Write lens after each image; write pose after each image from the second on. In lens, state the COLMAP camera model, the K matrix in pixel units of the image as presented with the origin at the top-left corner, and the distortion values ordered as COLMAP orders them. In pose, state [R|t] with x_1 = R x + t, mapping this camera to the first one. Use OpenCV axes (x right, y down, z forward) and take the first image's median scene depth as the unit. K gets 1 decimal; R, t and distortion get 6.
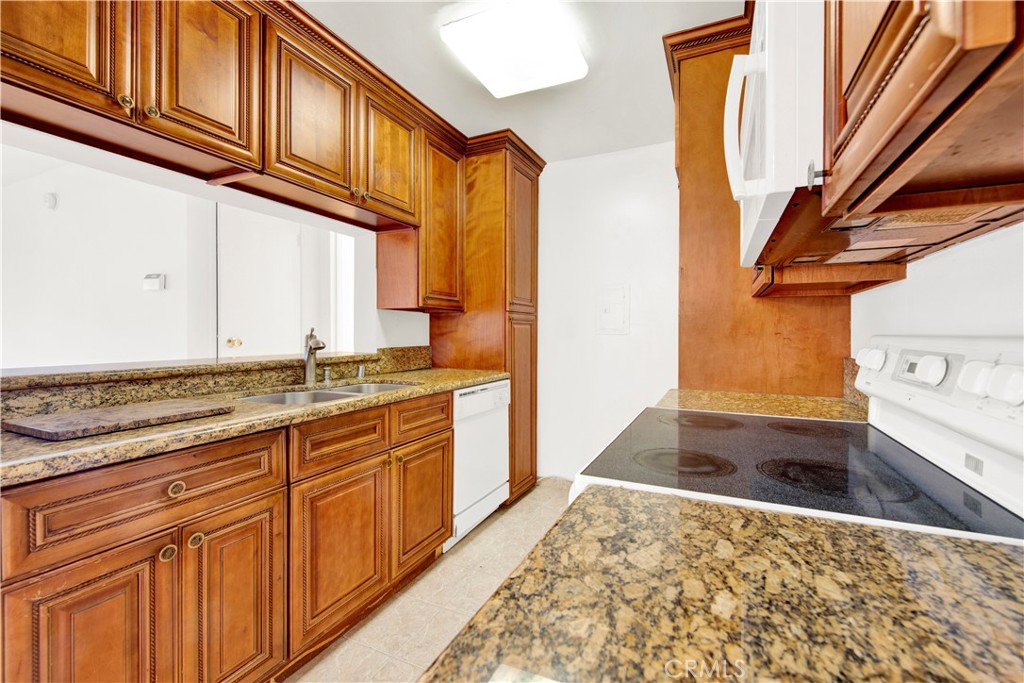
lens RADIAL K [[410.5, 0, 514.0], [0, 410.5, 346.6], [0, 0, 1]] dist [0.002847, -0.000197]
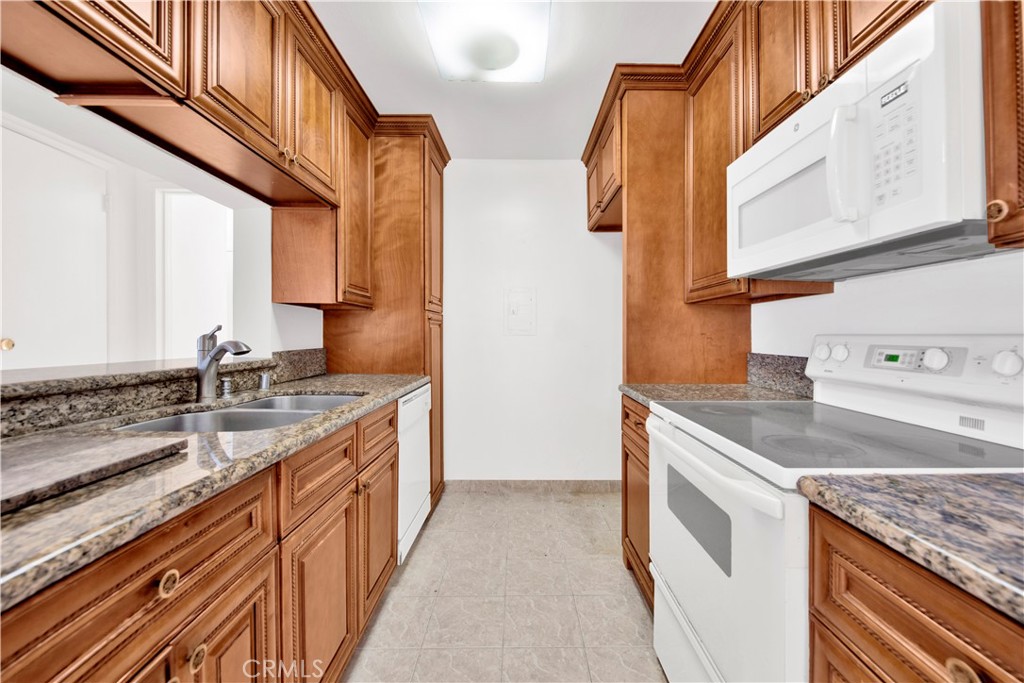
lens RADIAL K [[410.5, 0, 499.8], [0, 410.5, 340.0], [0, 0, 1]] dist [0.002847, -0.000197]
pose [[0.914566, -0.001602, 0.404435, -0.309274], [0.010196, 0.999766, -0.019097, 0.001519], [-0.404309, 0.021589, 0.914368, 0.115339]]
